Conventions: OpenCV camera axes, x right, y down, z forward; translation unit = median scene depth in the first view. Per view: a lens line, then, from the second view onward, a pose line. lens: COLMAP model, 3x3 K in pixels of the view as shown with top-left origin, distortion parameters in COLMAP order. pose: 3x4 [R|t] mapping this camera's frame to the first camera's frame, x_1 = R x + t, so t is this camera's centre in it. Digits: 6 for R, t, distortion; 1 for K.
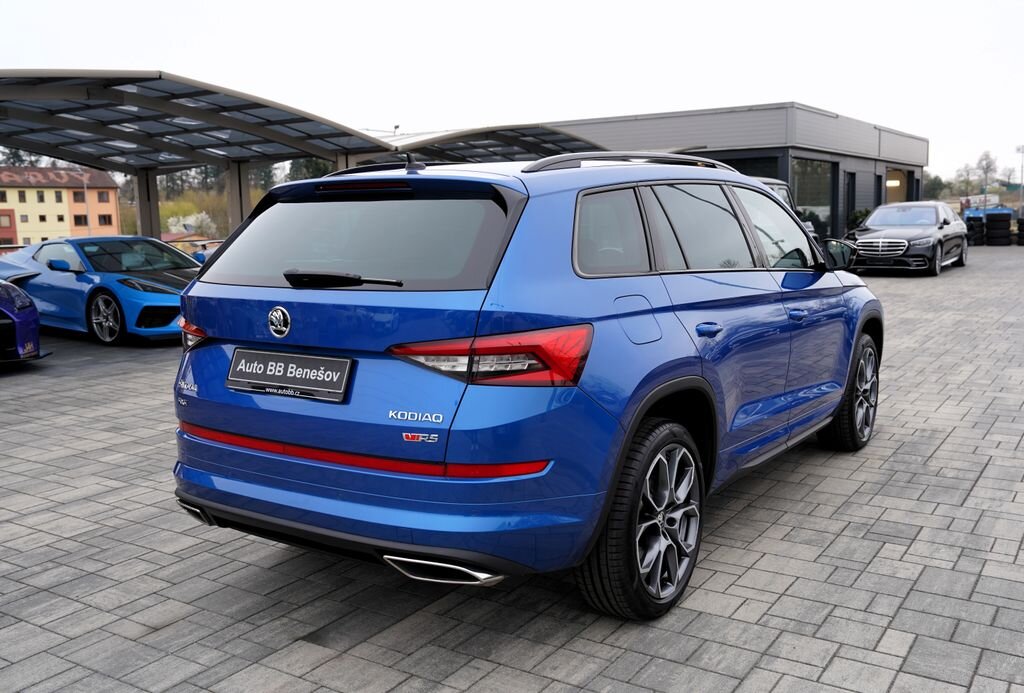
lens RADIAL K [[952.9, 0, 521.3], [0, 952.9, 340.6], [0, 0, 1]] dist [0.011309, 0.000000]
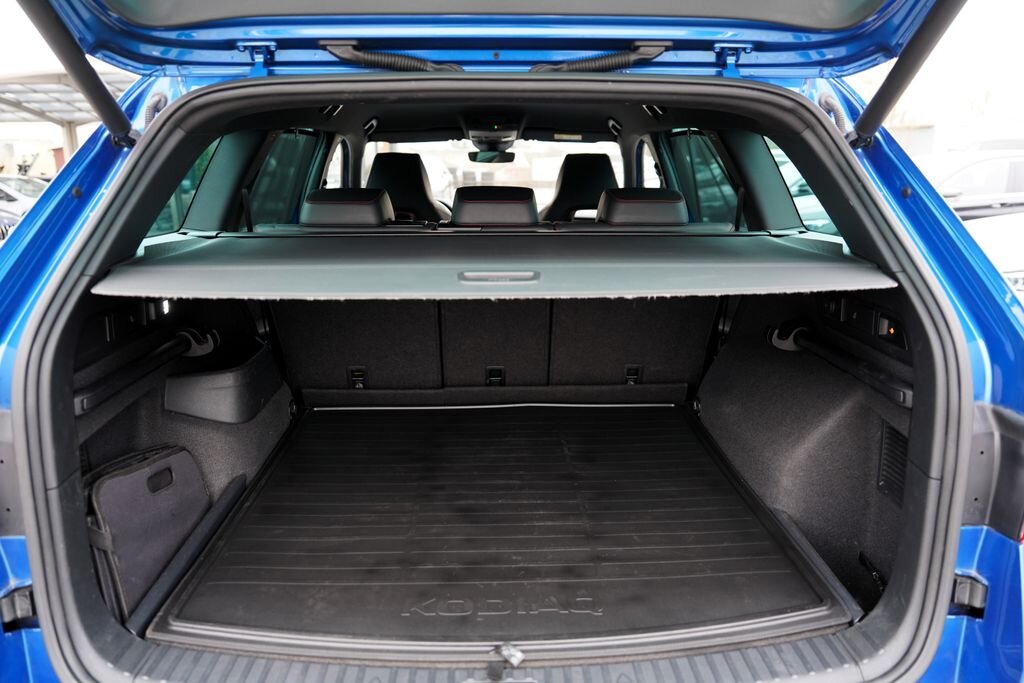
lens RADIAL K [[701.7, 0, 508.8], [0, 701.7, 343.4], [0, 0, 1]] dist [-0.091769, 0.060139]
pose [[0.822873, -0.125996, 0.554080, -0.247744], [0.059633, 0.988871, 0.136304, -0.061309], [-0.565087, -0.079119, 0.821229, 0.558620]]
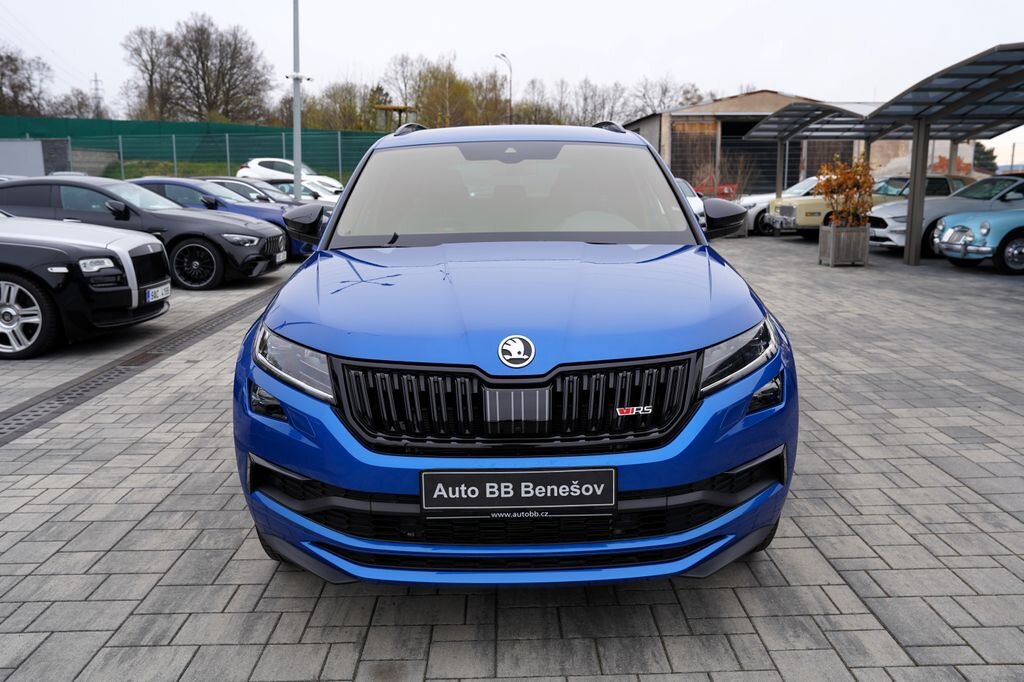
lens RADIAL K [[840.1, 0, 522.2], [0, 840.1, 350.4], [0, 0, 1]] dist [-0.039045, 0.053588]
pose [[-0.825488, 0.140425, -0.546673, 0.665352], [-0.047519, 0.947827, 0.315225, -0.253856], [0.562416, 0.286191, -0.775746, 1.924531]]
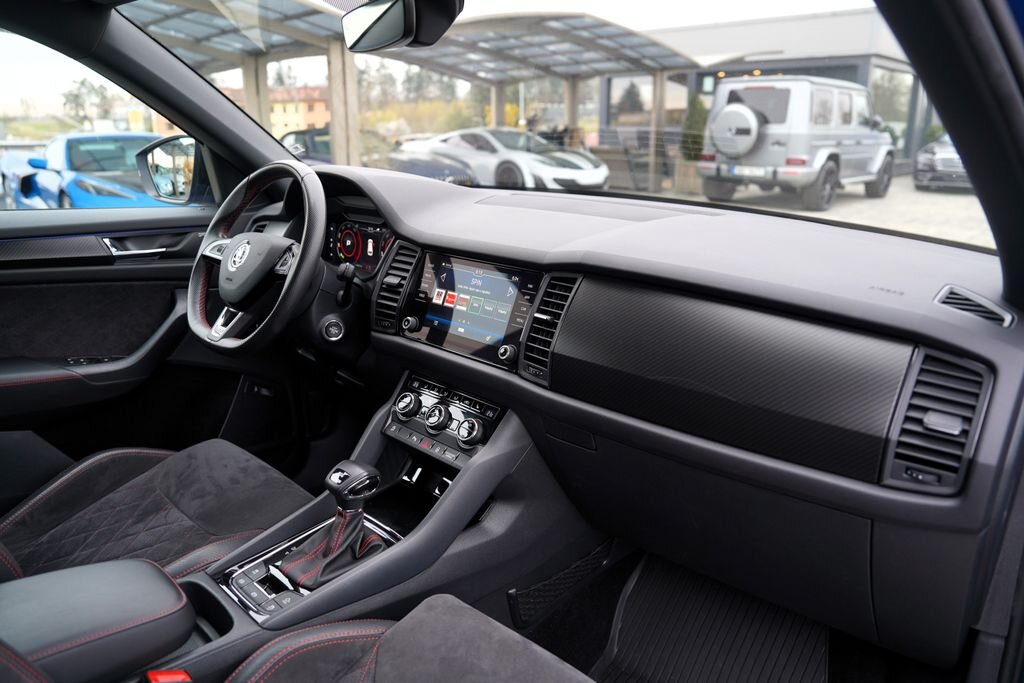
lens RADIAL K [[701.7, 0, 512.3], [0, 701.7, 332.9], [0, 0, 1]] dist [-0.091769, 0.060139]
pose [[0.983353, 0.068026, -0.168492, 0.262616], [-0.040080, 0.985642, 0.164022, -0.107427], [0.177230, -0.154538, 0.971961, 1.009668]]
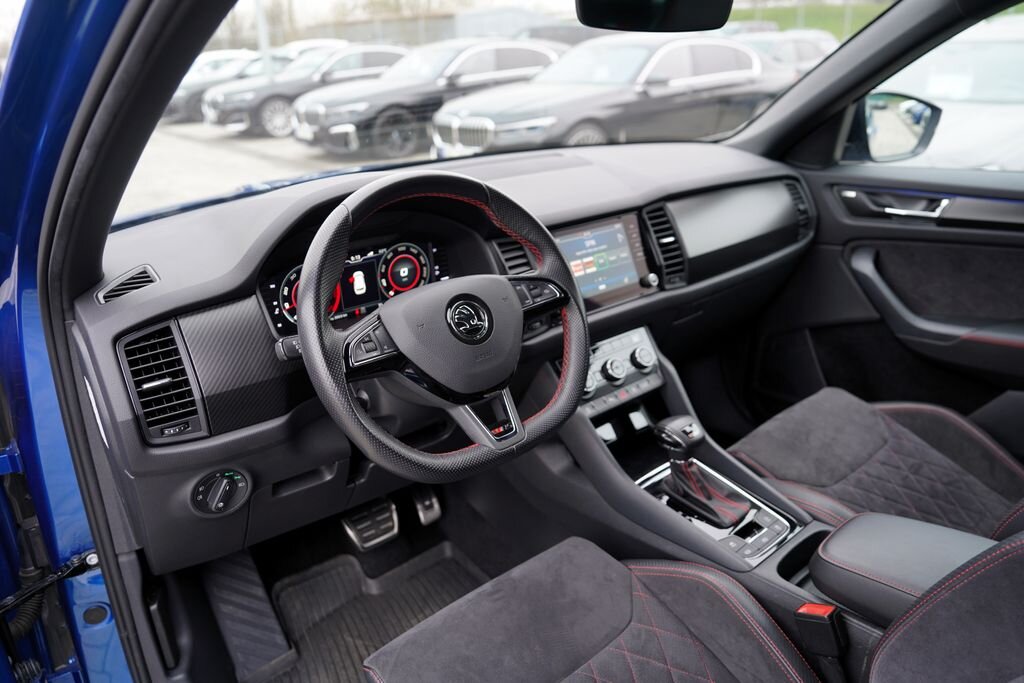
lens RADIAL K [[701.7, 0, 528.0], [0, 701.7, 324.8], [0, 0, 1]] dist [-0.091769, 0.060139]
pose [[0.276228, -0.338480, 0.899516, -0.044836], [0.136332, 0.940267, 0.311949, -0.141197], [-0.951374, 0.036464, 0.305873, 1.186281]]
